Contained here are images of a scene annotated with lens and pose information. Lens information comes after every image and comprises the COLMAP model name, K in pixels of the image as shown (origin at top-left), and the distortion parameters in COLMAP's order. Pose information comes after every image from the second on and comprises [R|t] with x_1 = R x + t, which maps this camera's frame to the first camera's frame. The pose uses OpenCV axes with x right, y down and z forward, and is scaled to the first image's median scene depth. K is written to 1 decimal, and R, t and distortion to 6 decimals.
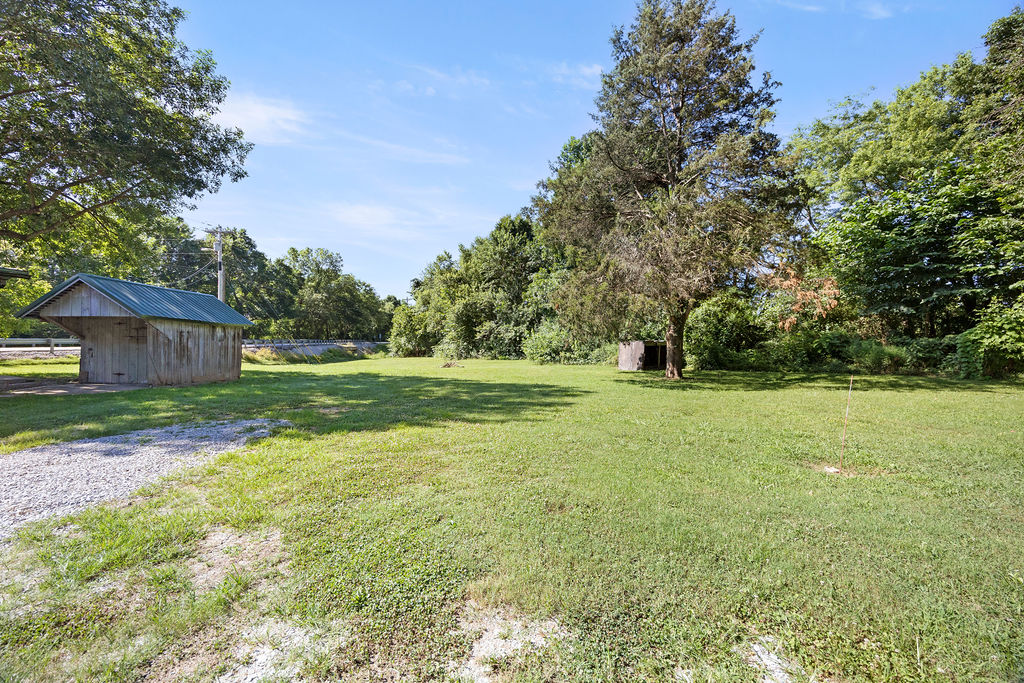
lens RADIAL K [[390.8, 0, 505.9], [0, 390.8, 338.0], [0, 0, 1]] dist [-0.002263, 0.000344]
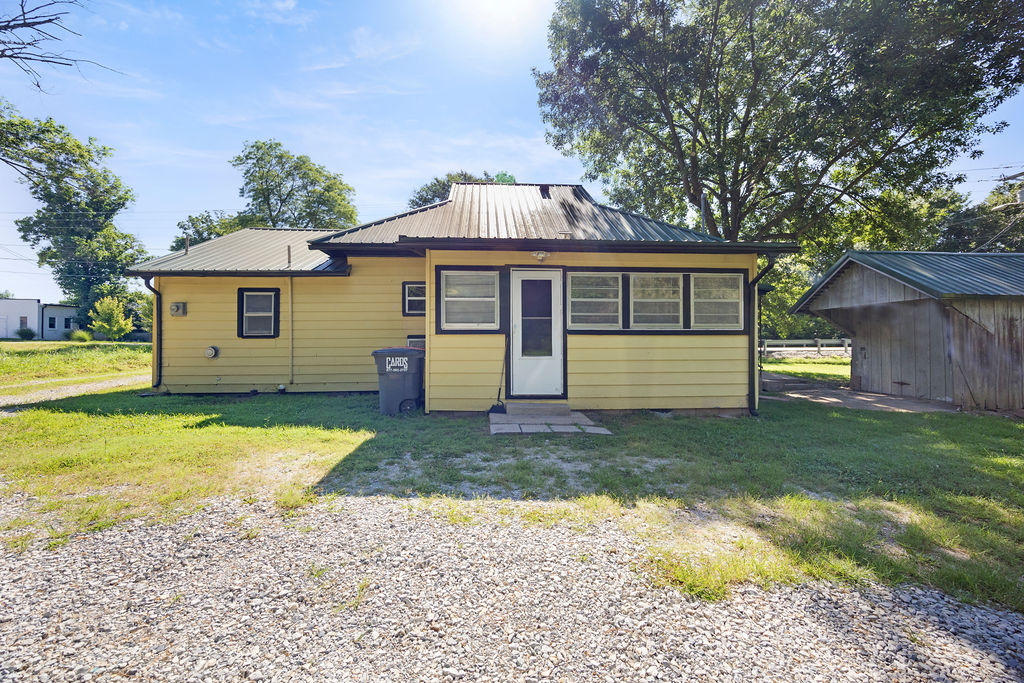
lens RADIAL K [[390.8, 0, 507.1], [0, 390.8, 339.5], [0, 0, 1]] dist [-0.002263, 0.000344]
pose [[0.039734, -0.016205, -0.999079, -0.288941], [0.015018, 0.999765, -0.015619, 0.011541], [0.999097, -0.014384, 0.039968, 0.235841]]
